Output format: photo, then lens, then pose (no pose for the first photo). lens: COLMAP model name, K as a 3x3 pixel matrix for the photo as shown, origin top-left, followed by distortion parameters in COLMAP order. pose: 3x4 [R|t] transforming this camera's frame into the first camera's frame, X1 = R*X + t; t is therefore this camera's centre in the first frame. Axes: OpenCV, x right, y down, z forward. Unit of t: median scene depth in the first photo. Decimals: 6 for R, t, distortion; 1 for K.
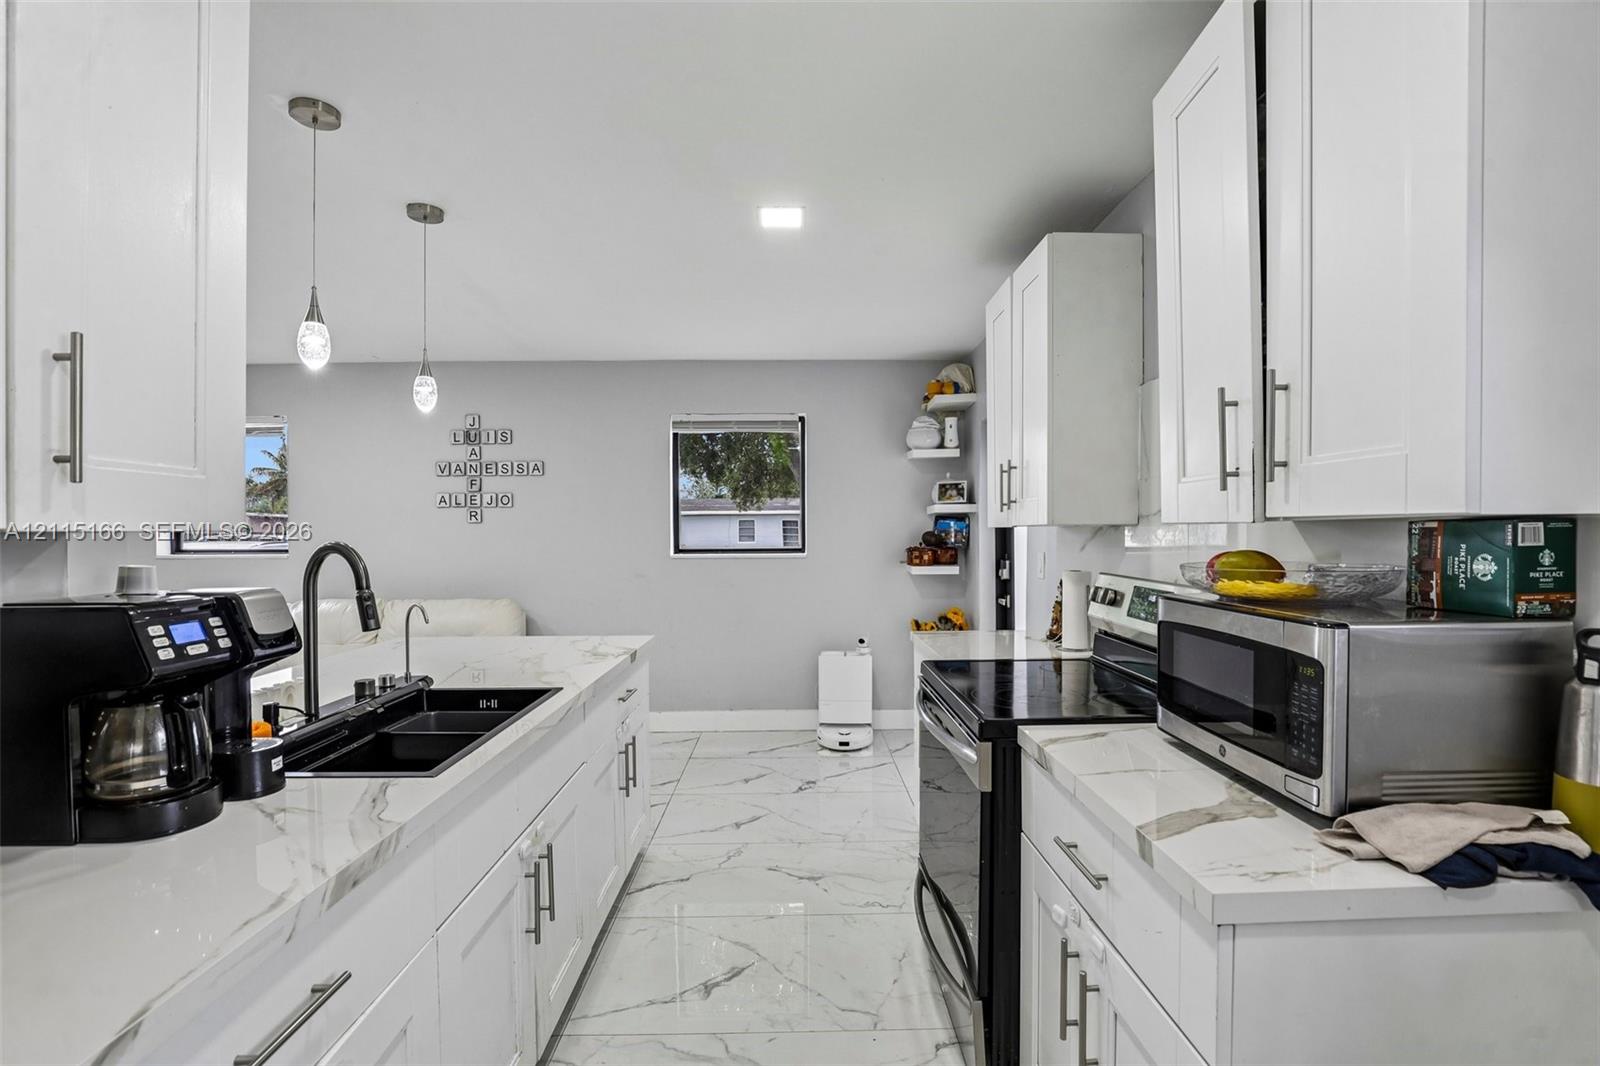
lens RADIAL K [[735.6, 0, 812.2], [0, 735.6, 537.3], [0, 0, 1]] dist [-0.027977, -0.000069]
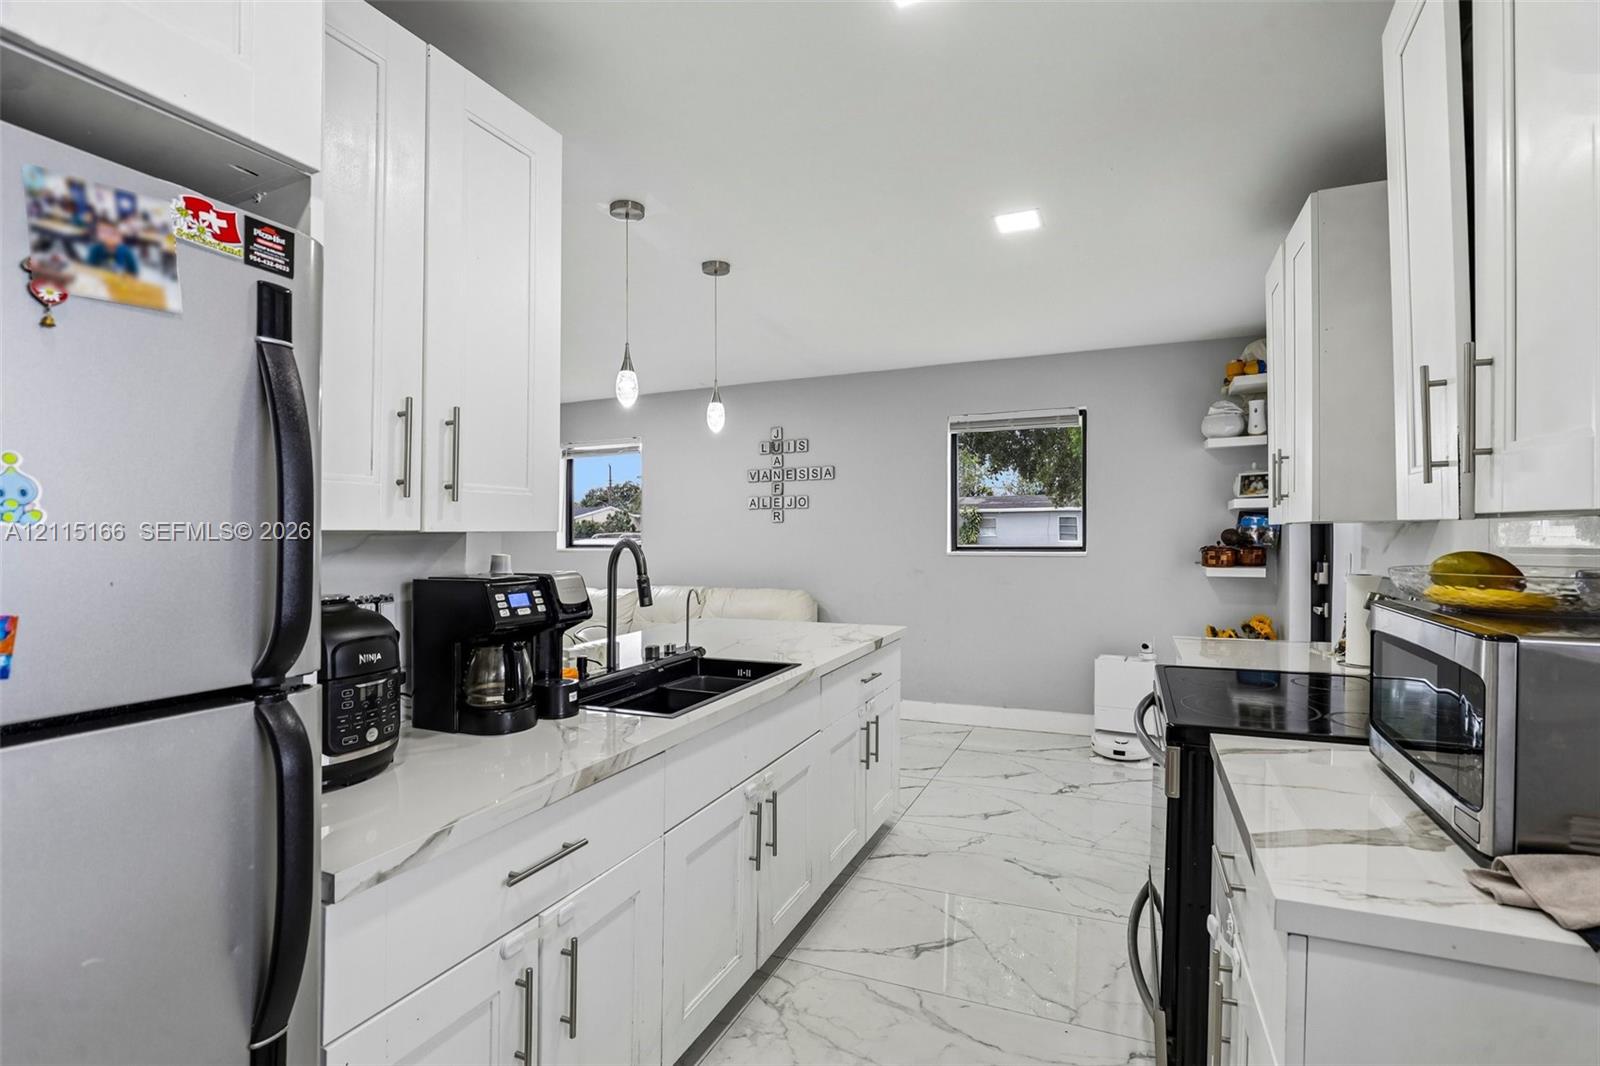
lens RADIAL K [[748.7, 0, 817.2], [0, 748.7, 528.8], [0, 0, 1]] dist [-0.038371, 0.007545]
pose [[0.908635, -0.002938, -0.417580, 0.167091], [-0.000522, 0.999966, -0.008171, -0.000856], [0.417590, 0.007642, 0.908603, -0.068474]]
